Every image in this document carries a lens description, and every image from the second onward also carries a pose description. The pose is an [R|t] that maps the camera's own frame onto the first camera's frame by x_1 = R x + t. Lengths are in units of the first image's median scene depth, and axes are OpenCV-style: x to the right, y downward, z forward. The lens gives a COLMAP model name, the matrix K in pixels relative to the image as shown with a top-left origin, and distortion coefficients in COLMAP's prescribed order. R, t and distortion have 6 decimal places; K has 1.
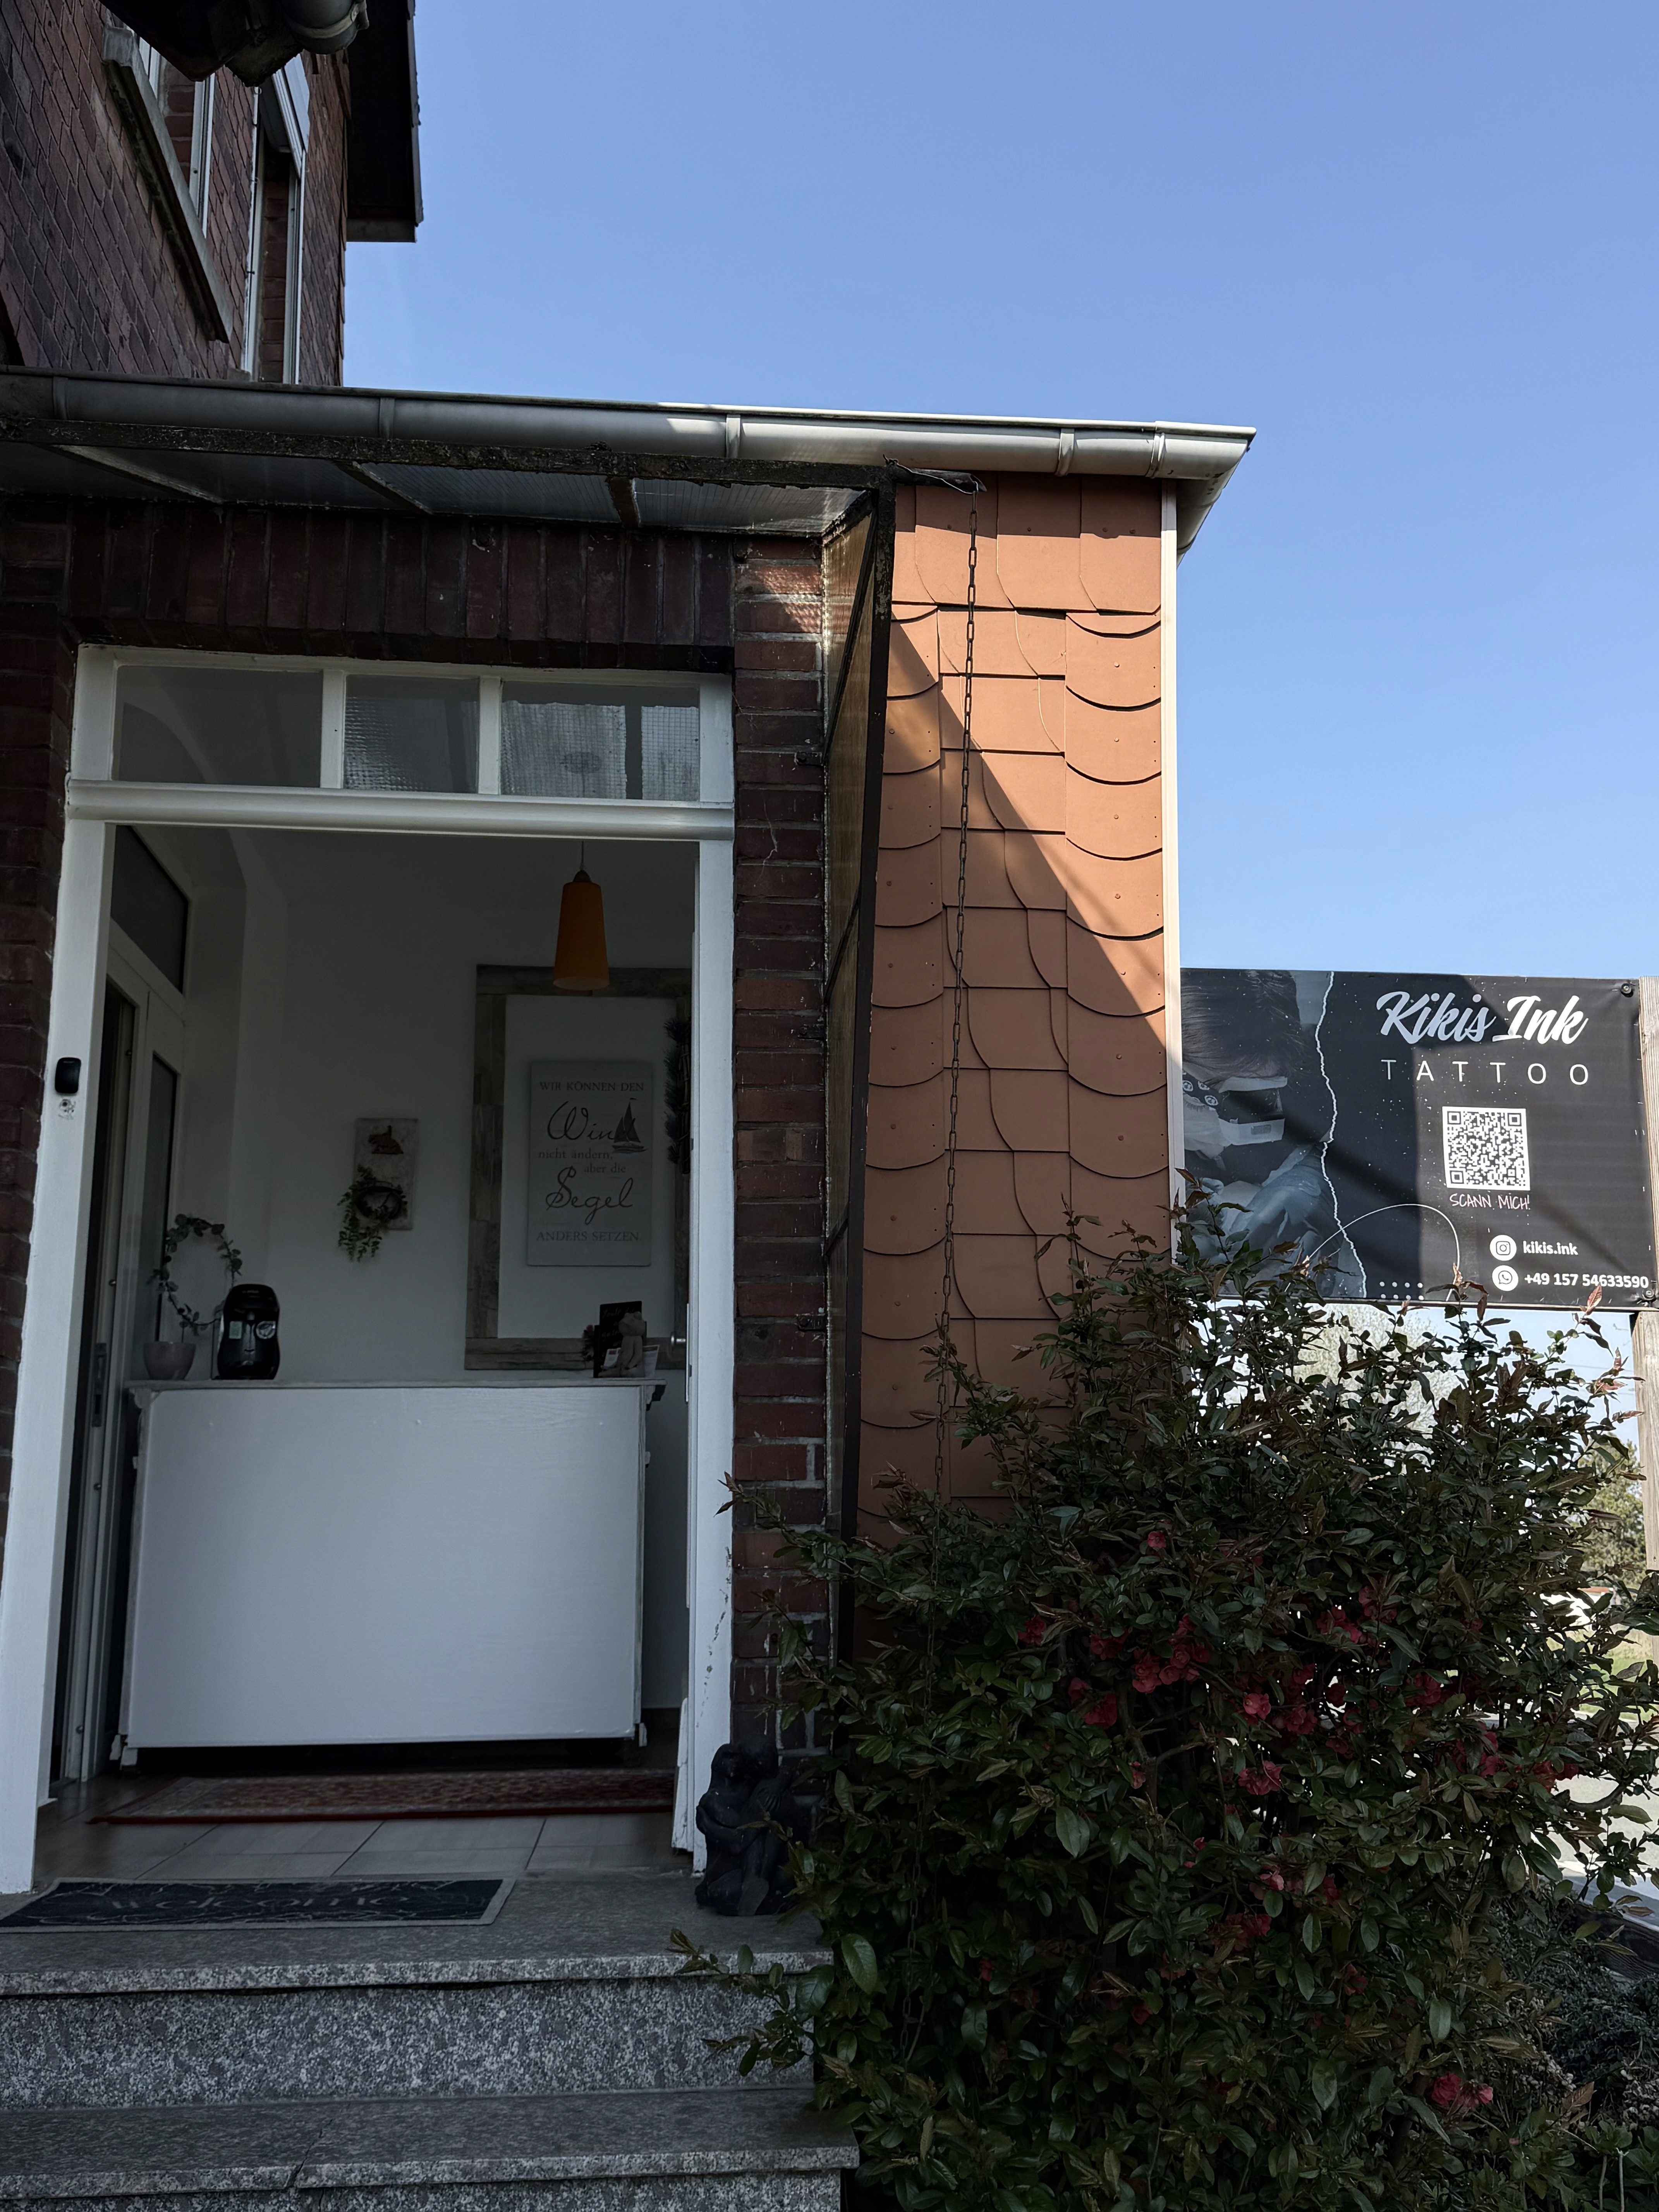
lens RADIAL K [[2133.8, 0, 829.5], [0, 2133.8, 1106.0], [0, 0, 1]] dist [0.204831, -0.460249]
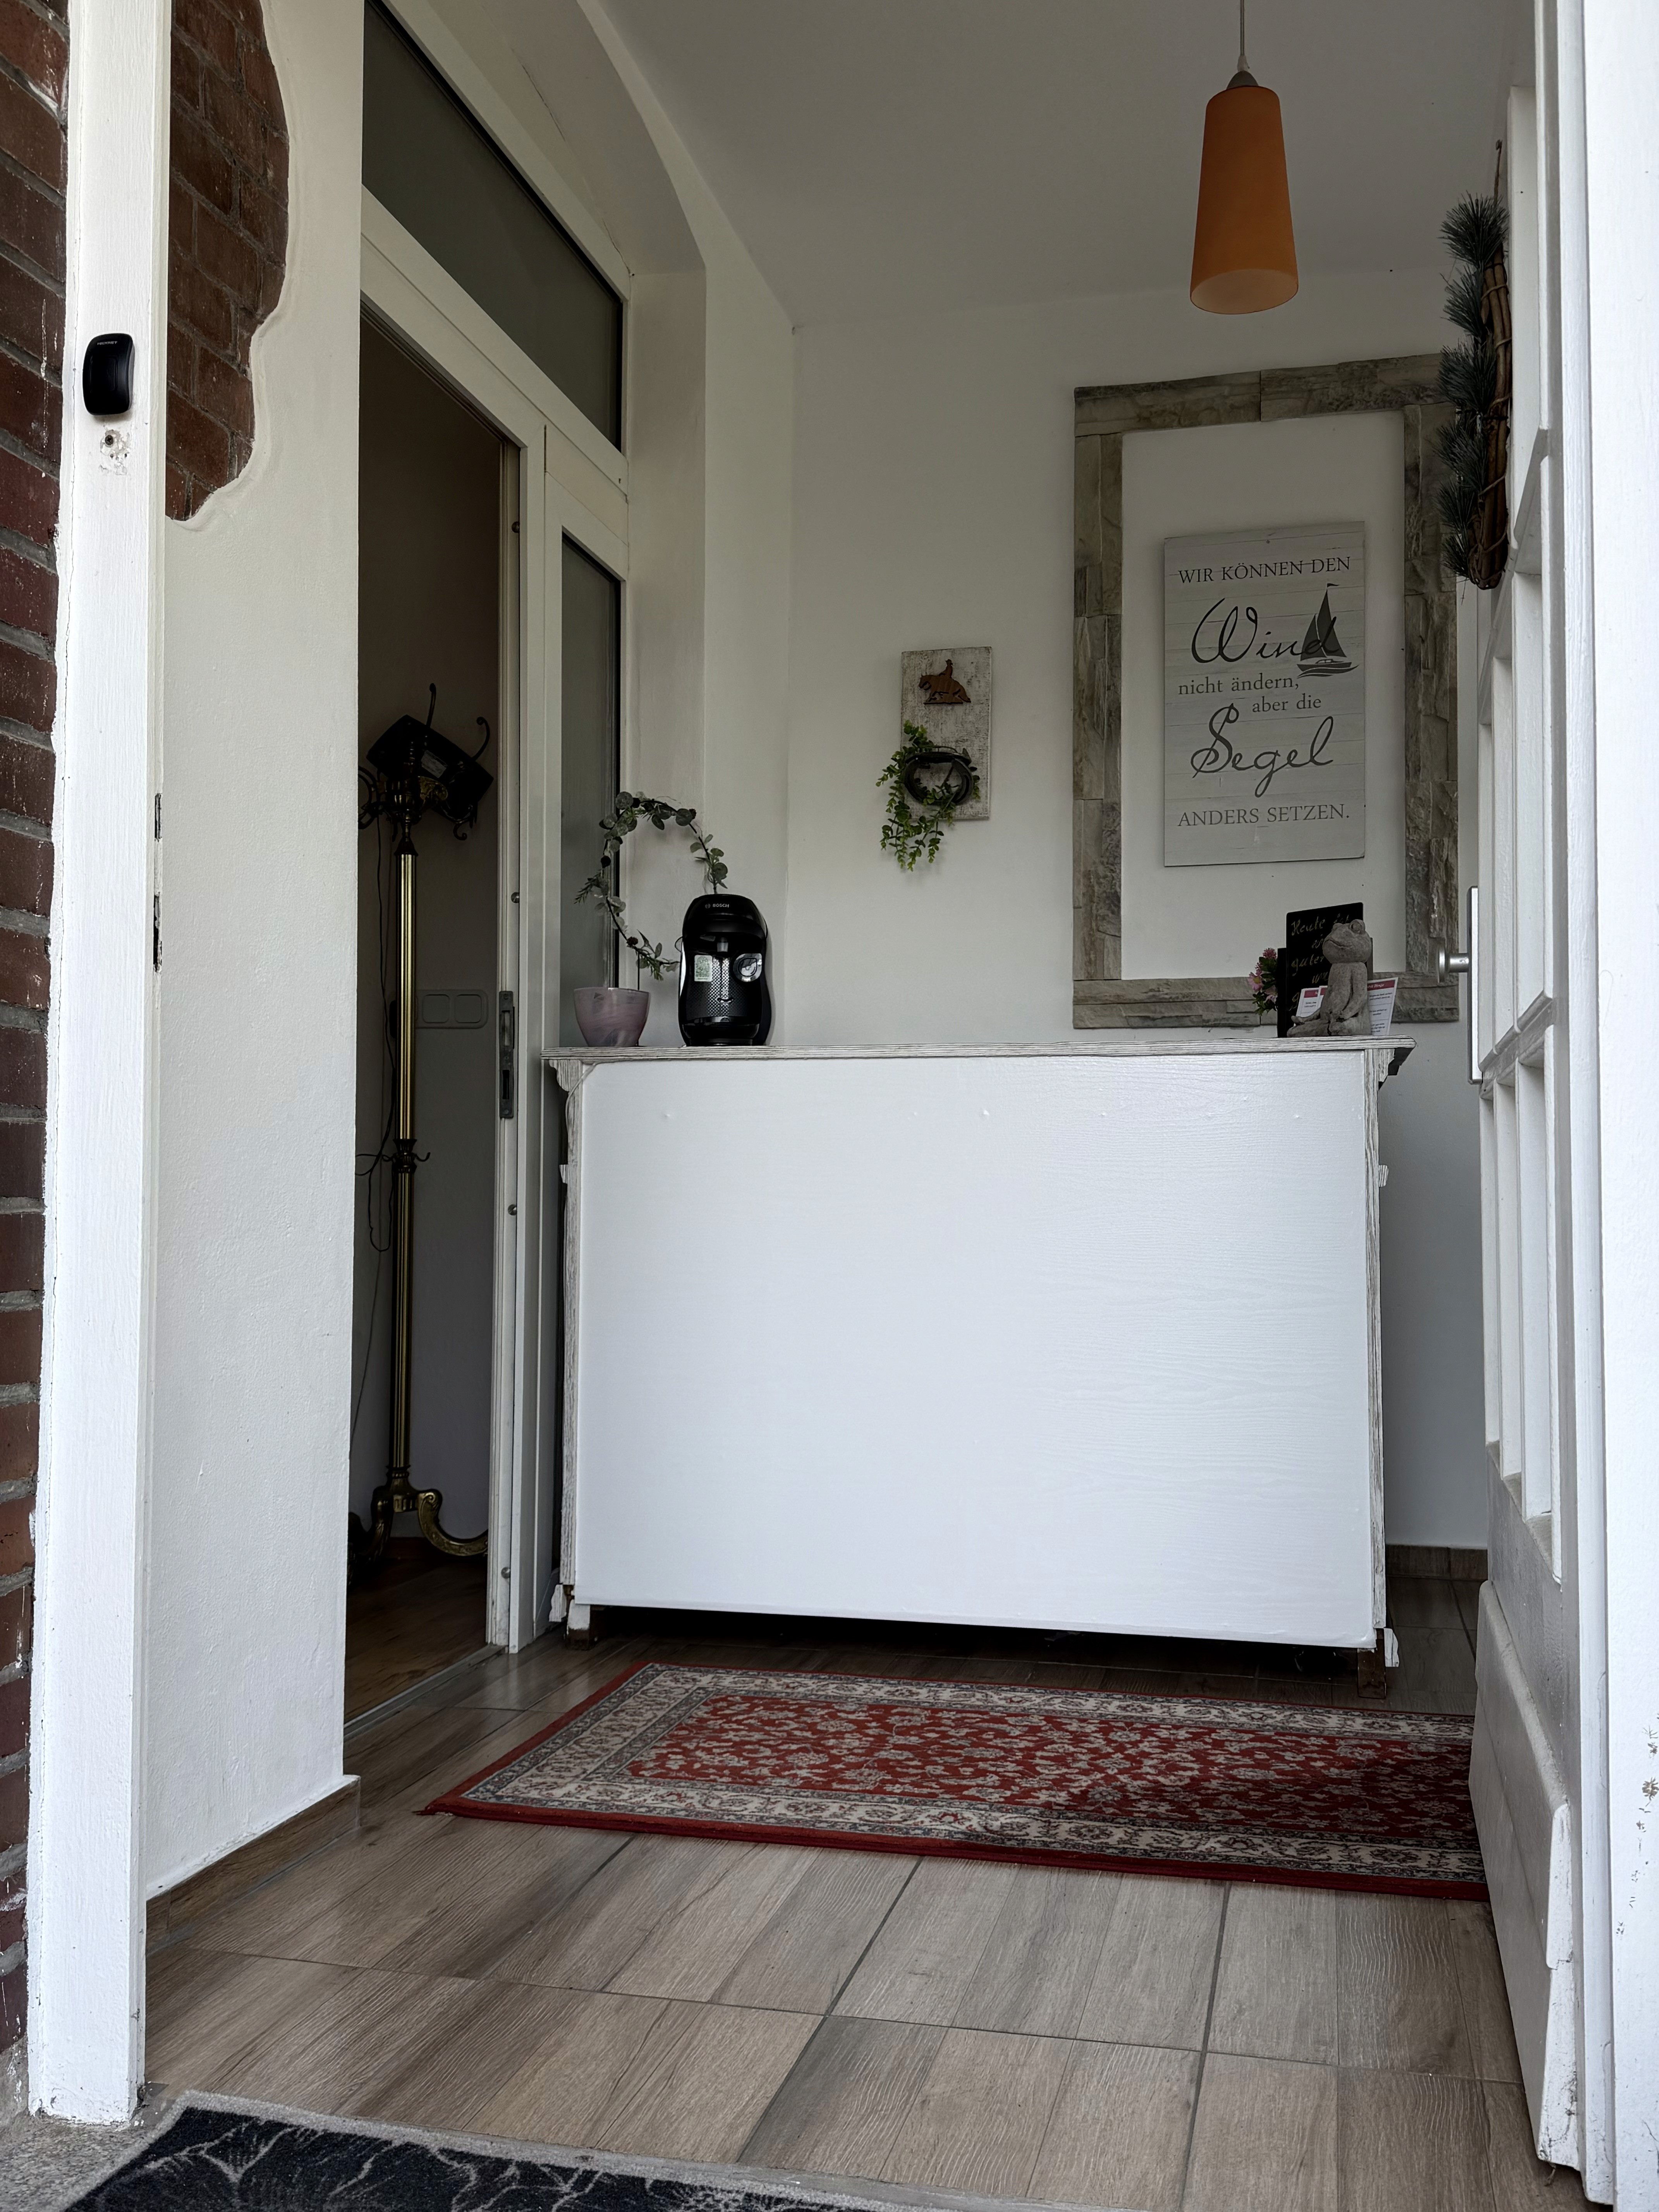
lens RADIAL K [[2133.8, 0, 829.5], [0, 2133.8, 1106.0], [0, 0, 1]] dist [0.204831, -0.460249]
pose [[0.953712, -0.006775, -0.300644, -0.044960], [0.052826, 0.987975, 0.145311, 0.047556], [0.296045, -0.154466, 0.942602, 0.362829]]
